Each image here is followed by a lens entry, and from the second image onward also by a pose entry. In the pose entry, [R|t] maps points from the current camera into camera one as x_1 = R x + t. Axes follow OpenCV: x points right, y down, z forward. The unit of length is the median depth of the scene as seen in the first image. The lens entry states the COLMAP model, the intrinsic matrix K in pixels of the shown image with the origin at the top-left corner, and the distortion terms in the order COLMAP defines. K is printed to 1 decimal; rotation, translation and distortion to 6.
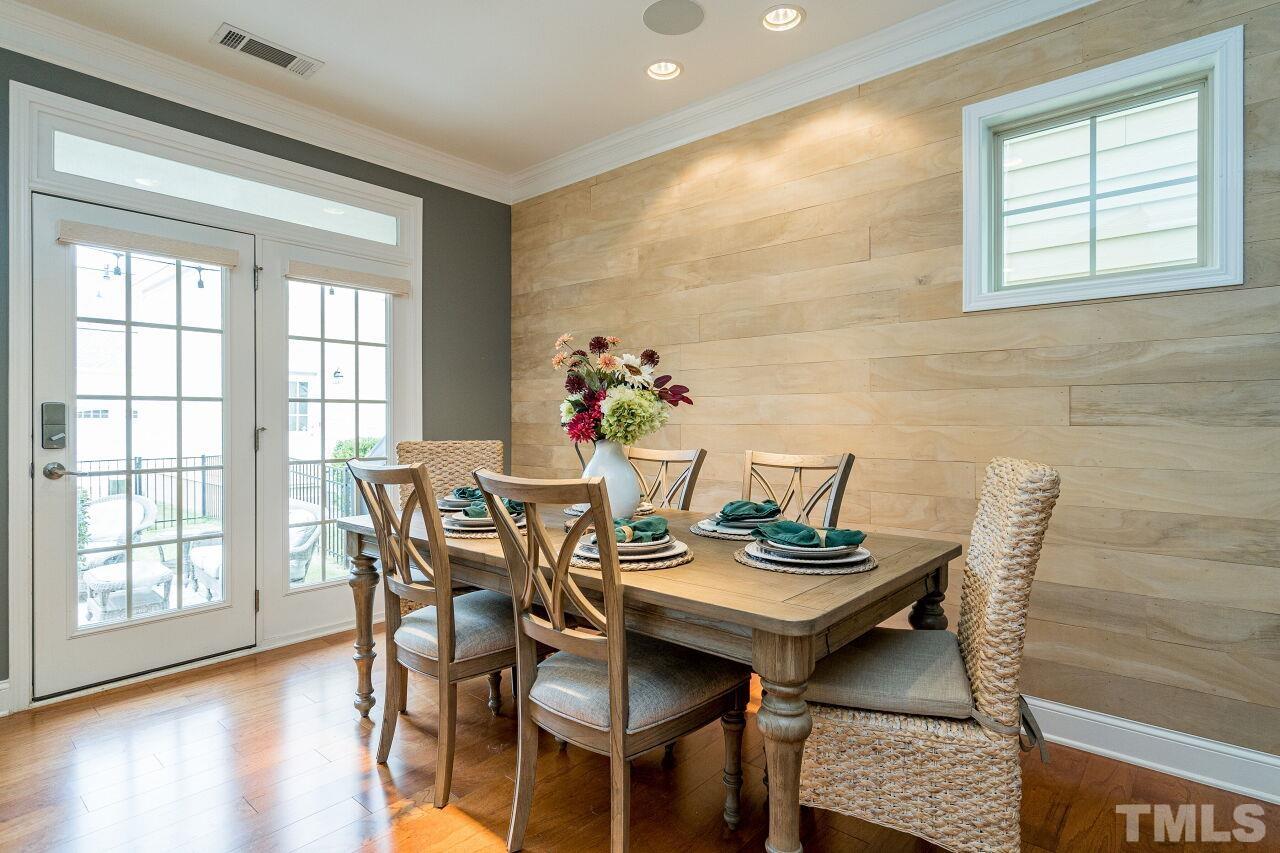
lens RADIAL K [[640.6, 0, 644.7], [0, 640.6, 419.5], [0, 0, 1]] dist [0.001946, 0.000748]
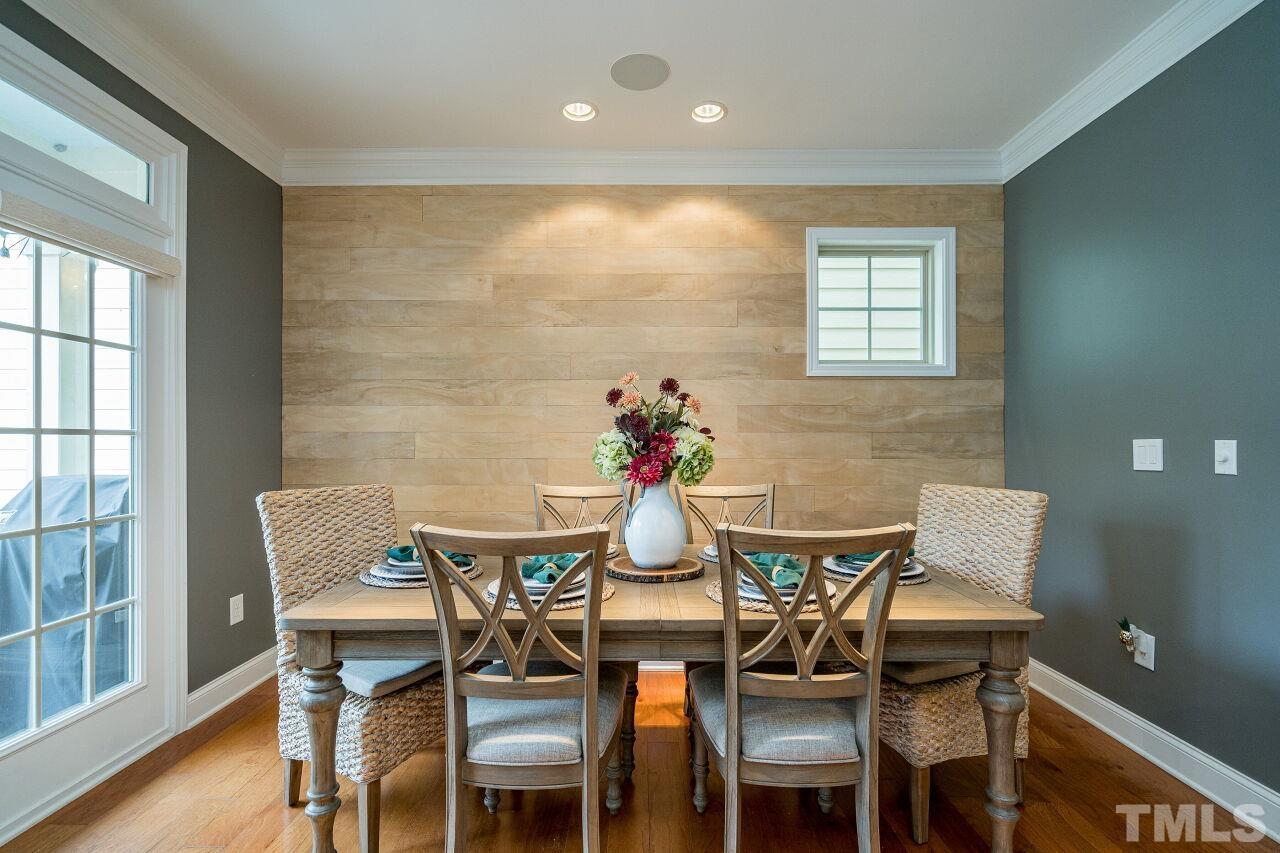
lens RADIAL K [[568.2, 0, 643.5], [0, 568.2, 438.9], [0, 0, 1]] dist [-0.005923, 0.000315]
pose [[0.765736, 0.004657, 0.643139, -0.460691], [-0.000690, 0.999979, -0.006419, -0.021163], [-0.643155, 0.004471, 0.765723, 0.246156]]
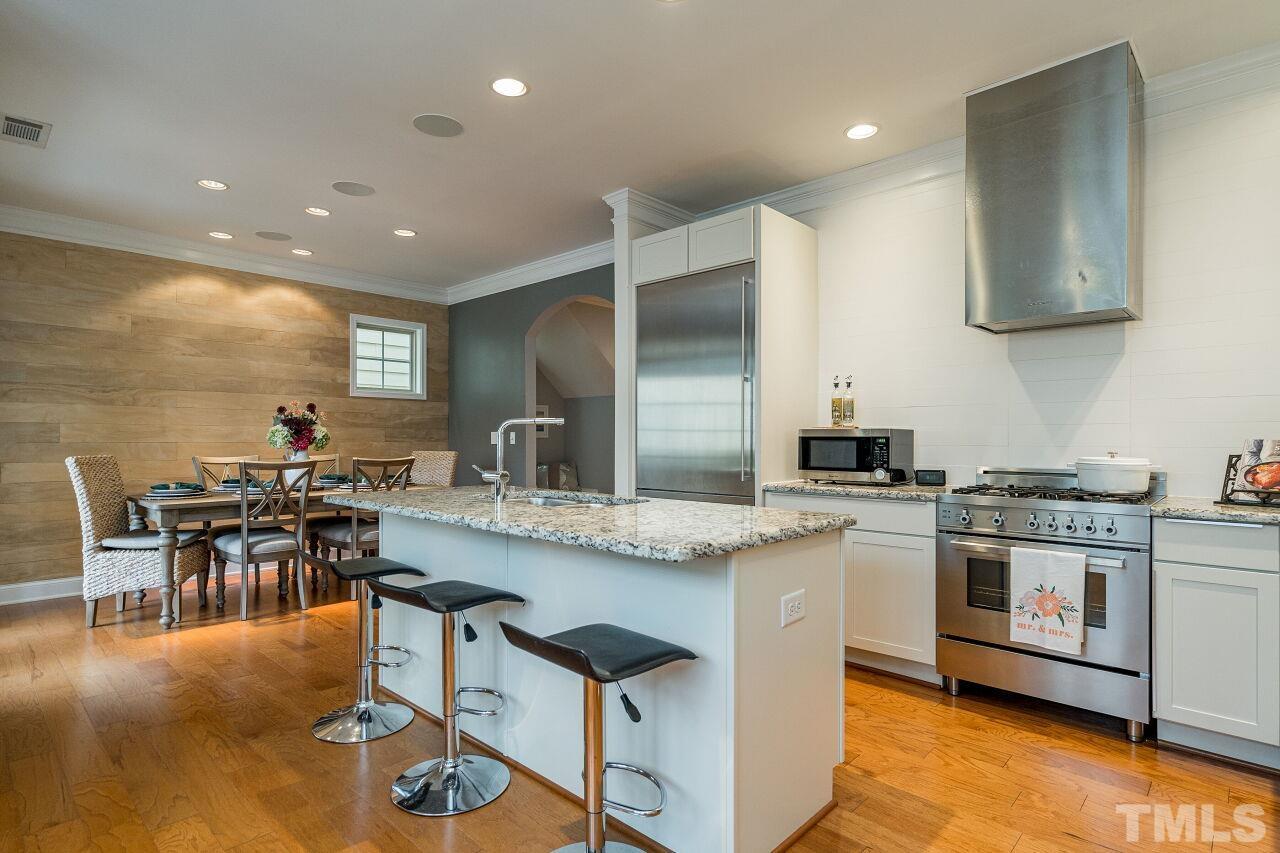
lens RADIAL K [[661.4, 0, 637.3], [0, 661.4, 441.8], [0, 0, 1]] dist [0.003508, 0.001472]
pose [[0.060851, -0.003803, 0.998140, -1.658518], [-0.001950, 0.999990, 0.003929, -0.002905], [-0.998145, -0.002185, 0.060843, -0.218789]]
